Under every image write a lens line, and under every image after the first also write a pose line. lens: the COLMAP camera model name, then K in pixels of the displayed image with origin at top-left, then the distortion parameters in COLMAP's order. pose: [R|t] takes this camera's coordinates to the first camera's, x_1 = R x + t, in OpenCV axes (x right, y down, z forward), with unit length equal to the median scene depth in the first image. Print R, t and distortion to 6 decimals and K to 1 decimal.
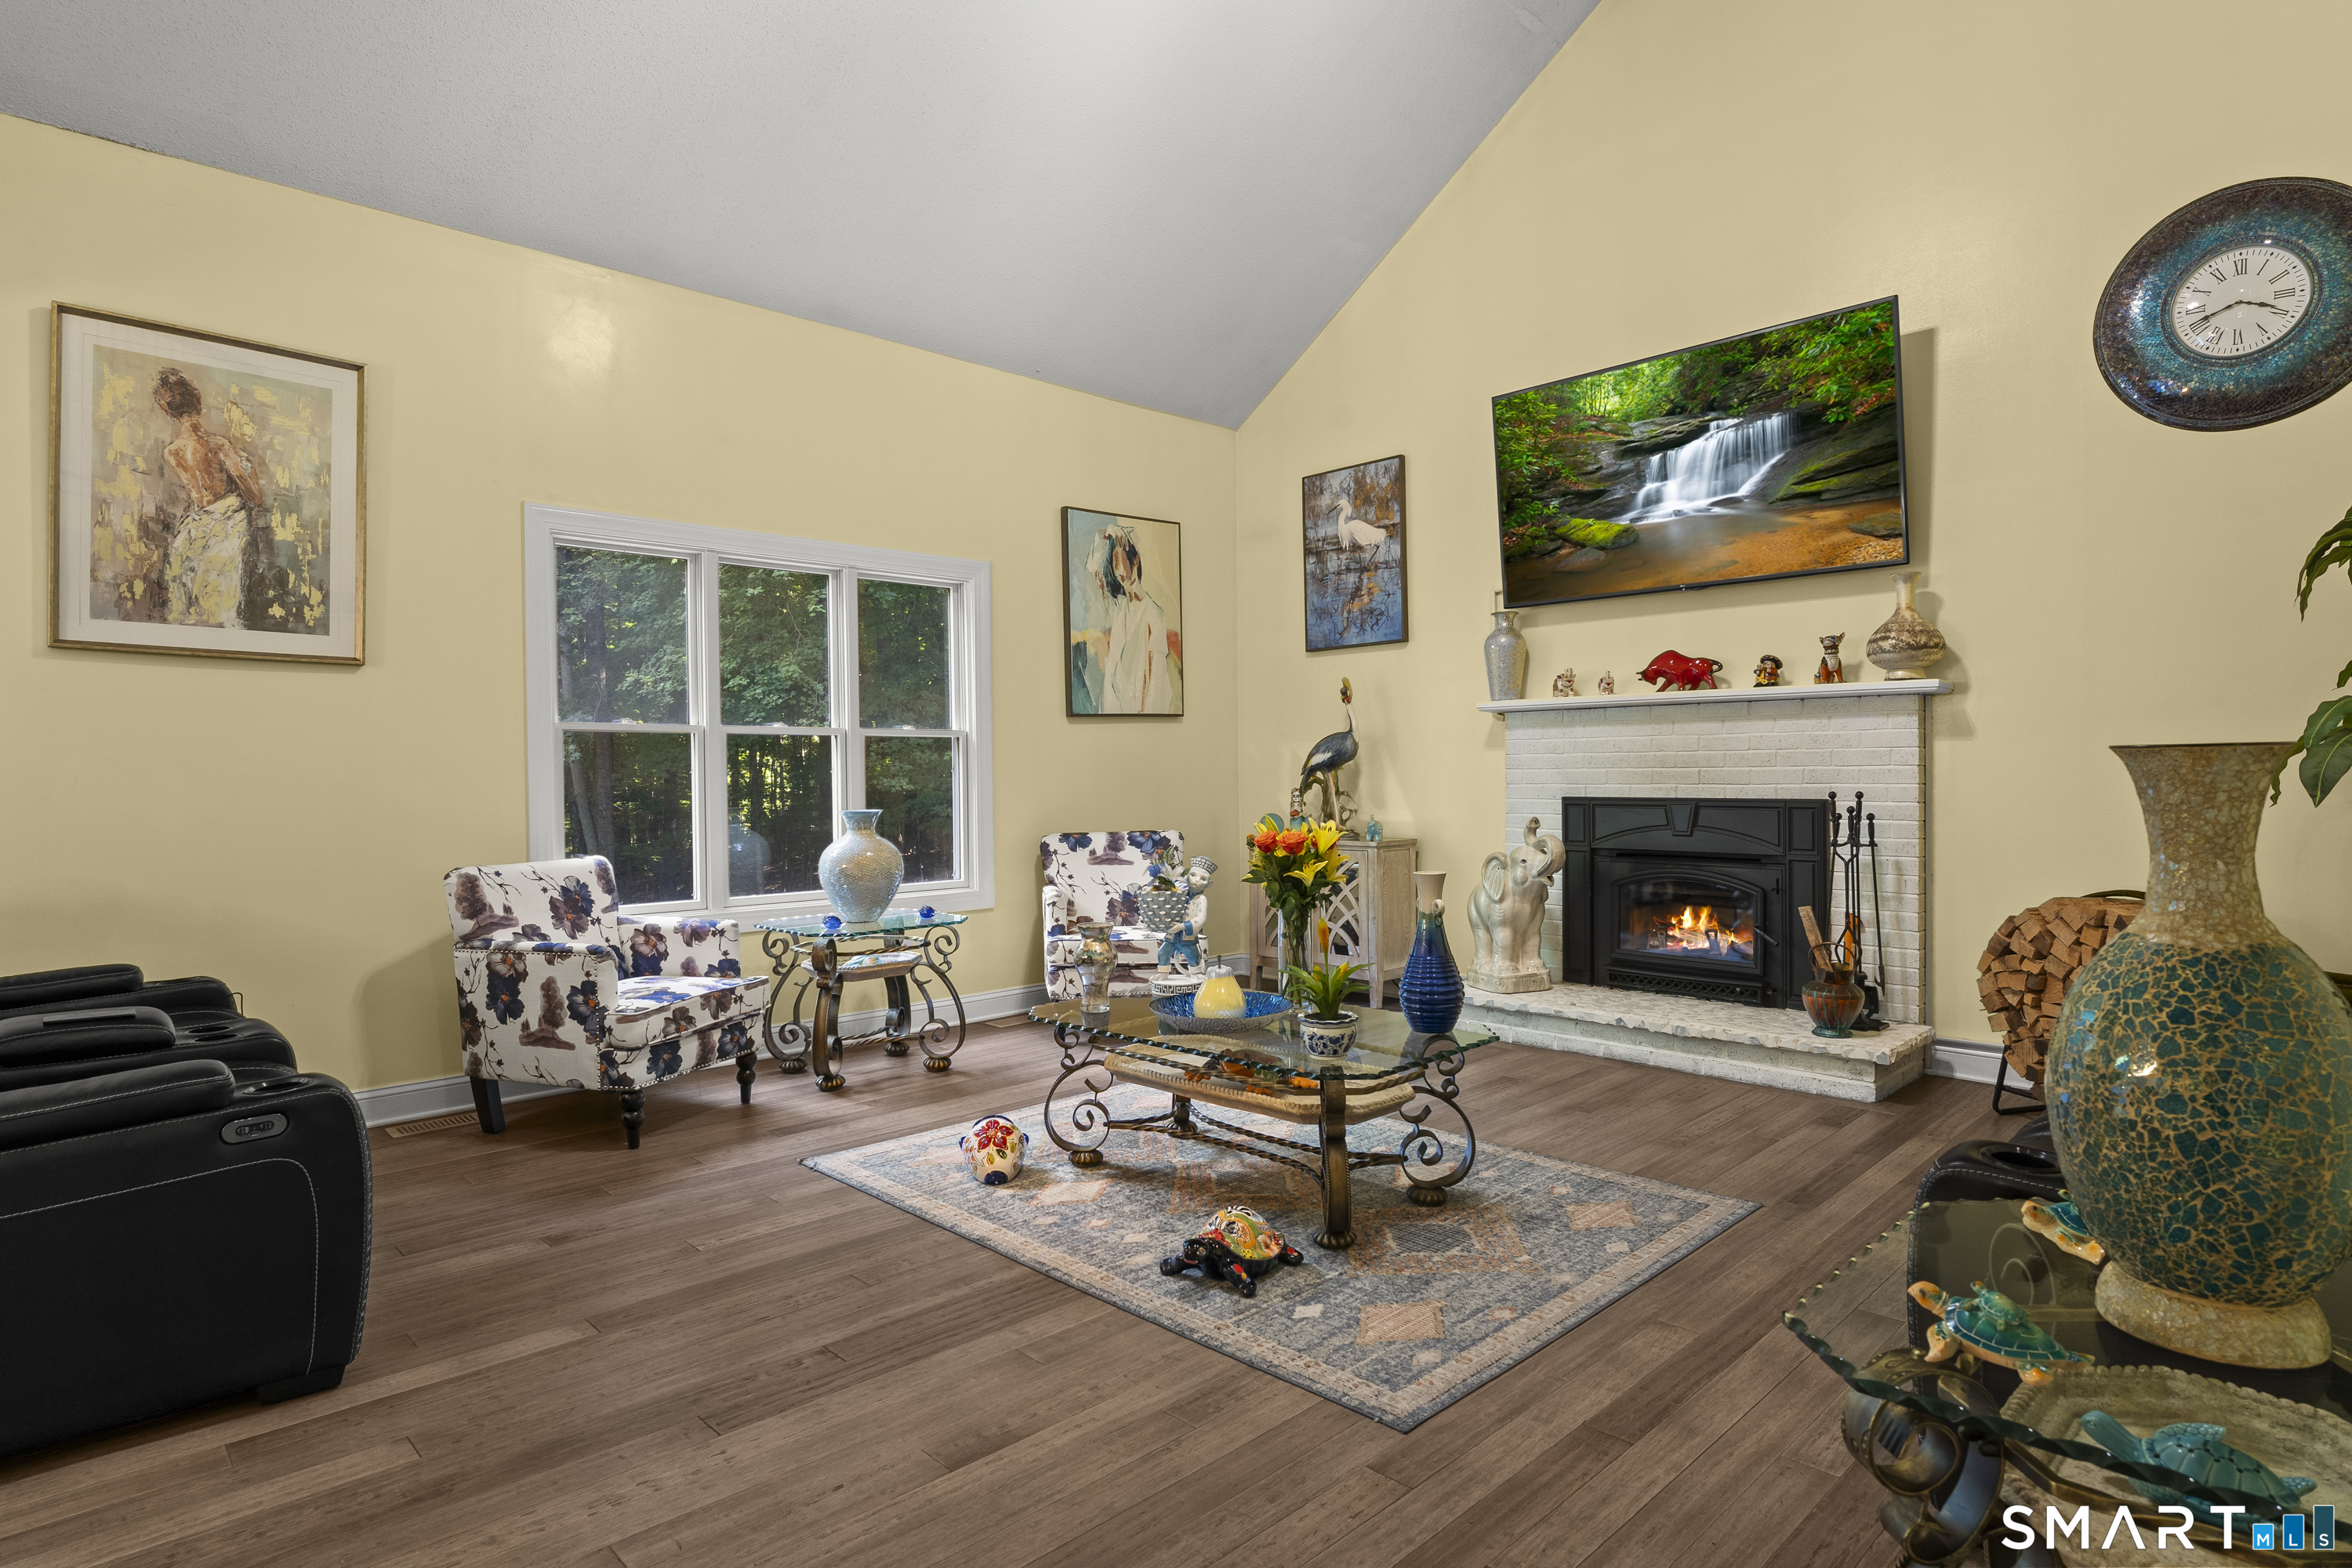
lens RADIAL K [[1239.7, 0, 1169.3], [0, 1239.7, 783.7], [0, 0, 1]] dist [-0.022432, -0.000143]
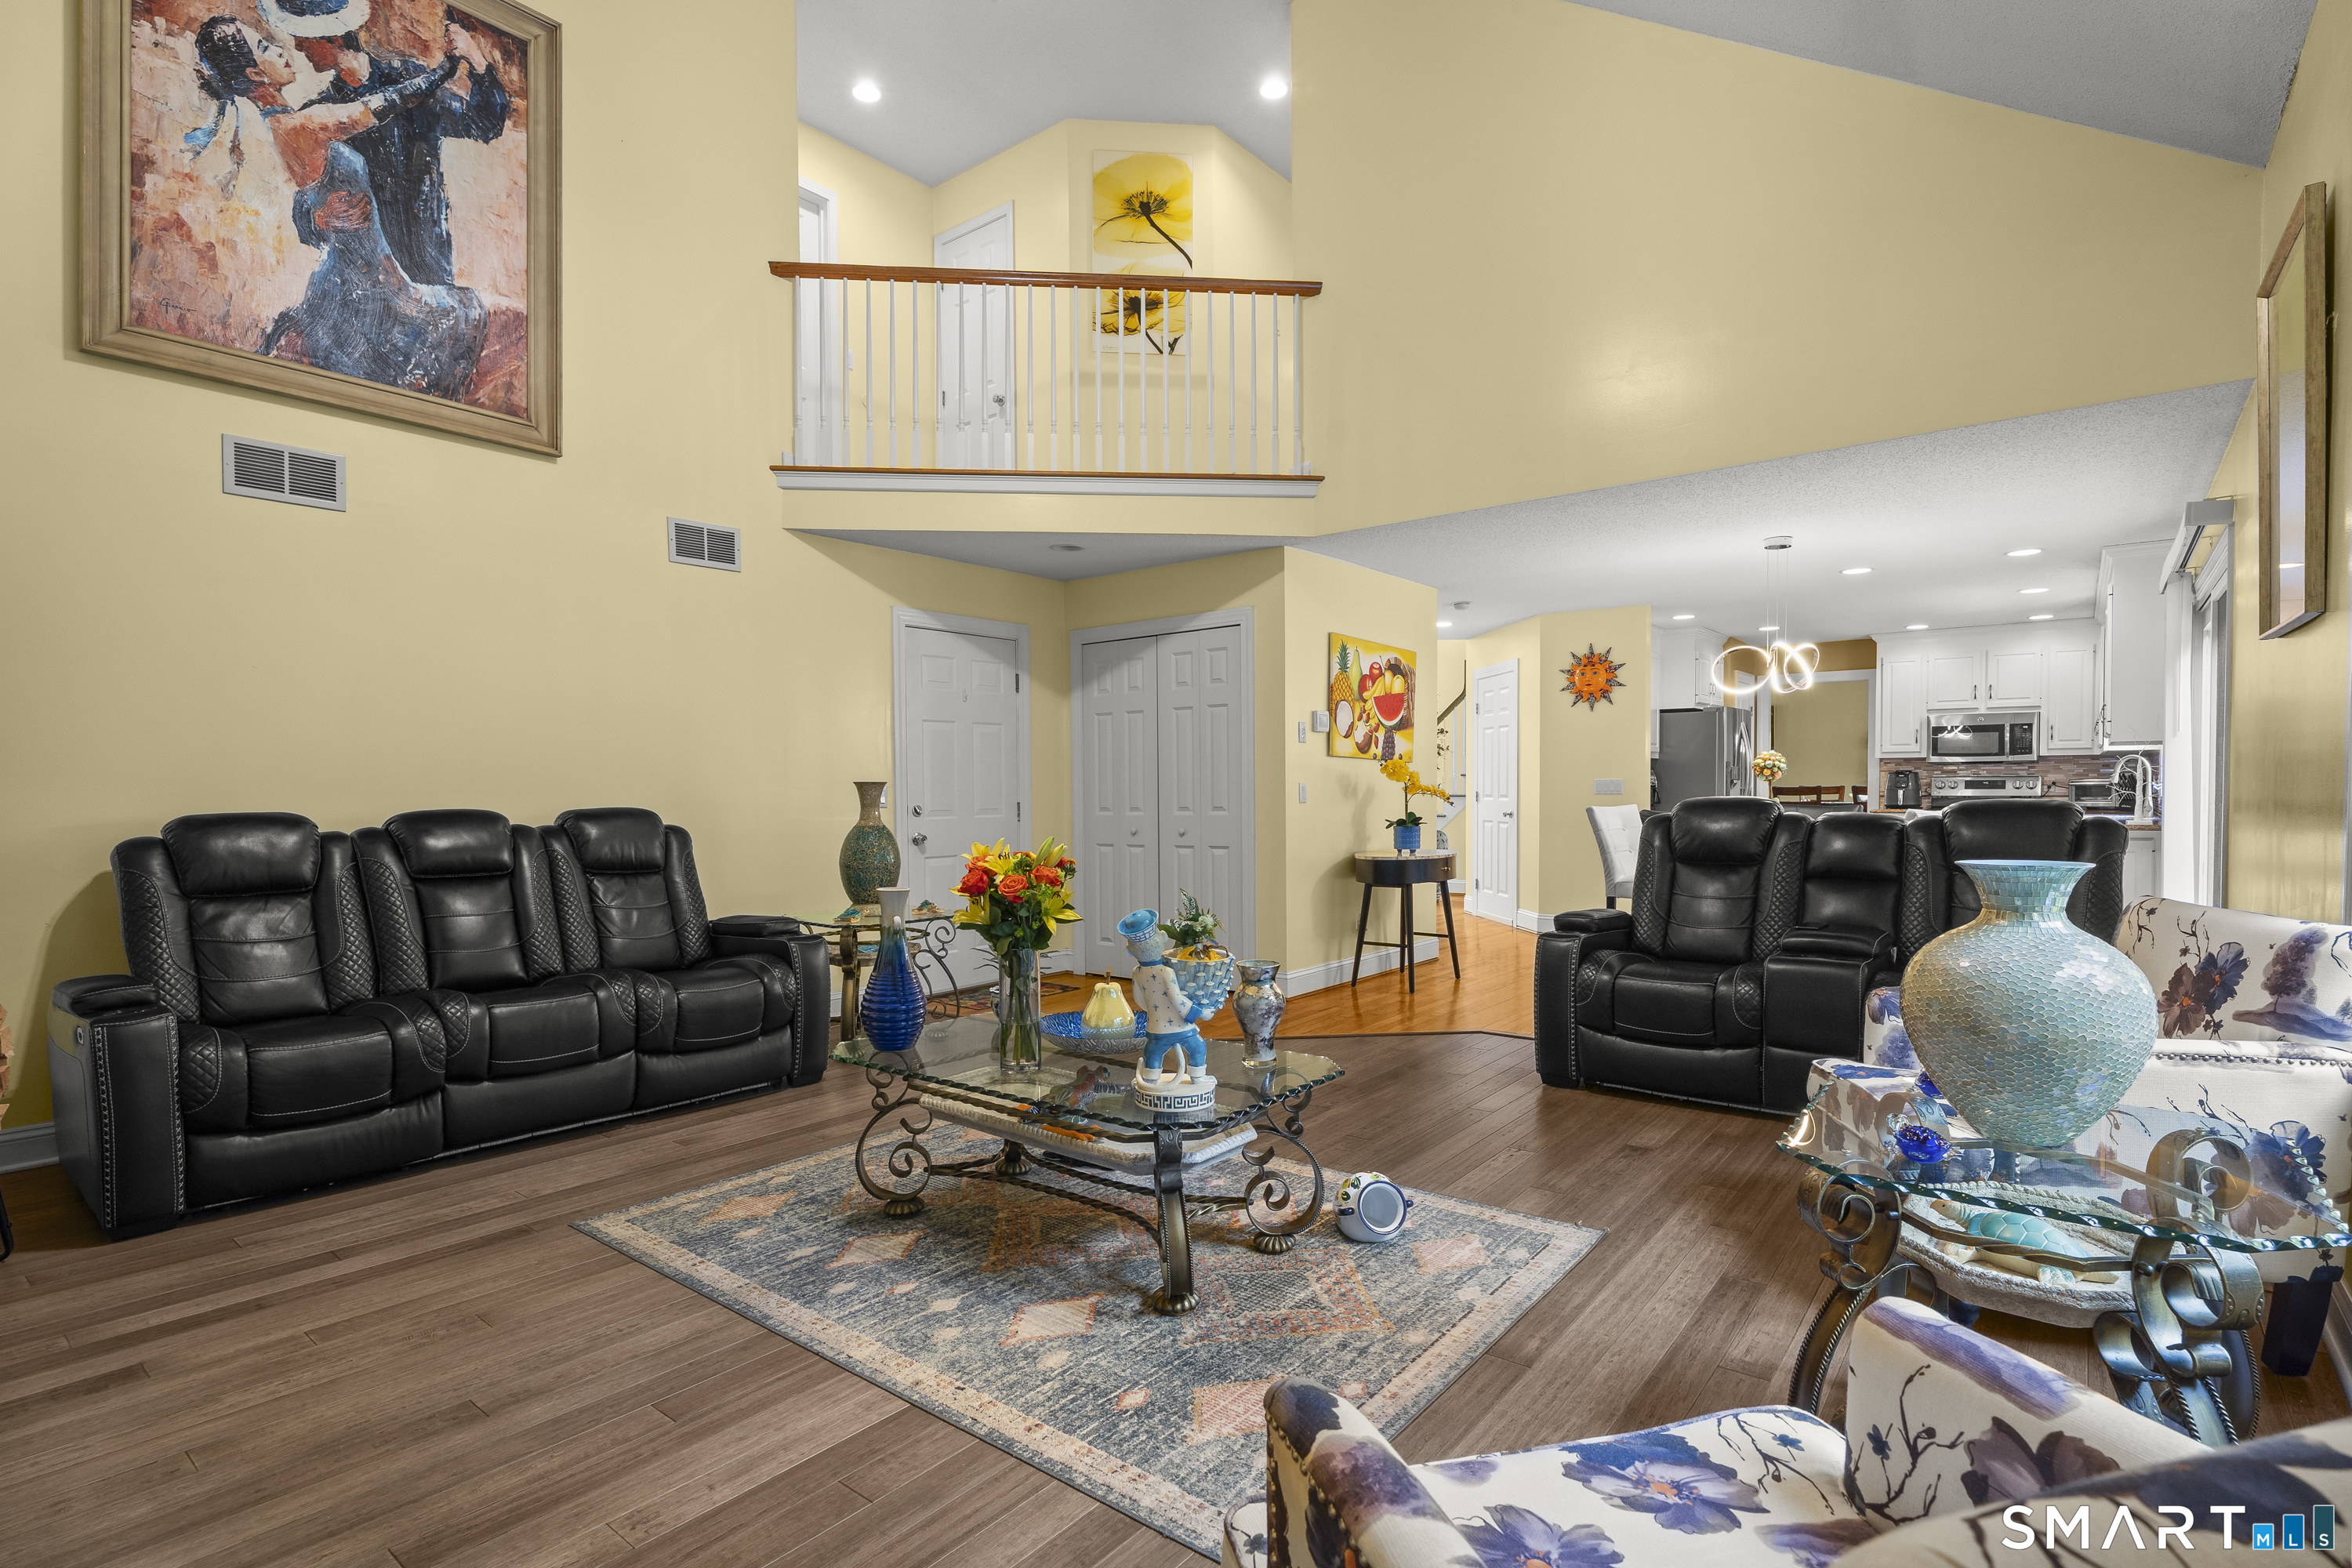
lens RADIAL K [[1157.9, 0, 1173.1], [0, 1157.9, 821.3], [0, 0, 1]] dist [0.003056, 0.000025]
pose [[-0.991831, 0.021216, -0.125779, 0.085075], [0.016177, 0.999030, 0.040947, -0.013883], [0.126526, 0.038578, -0.991213, 1.590908]]
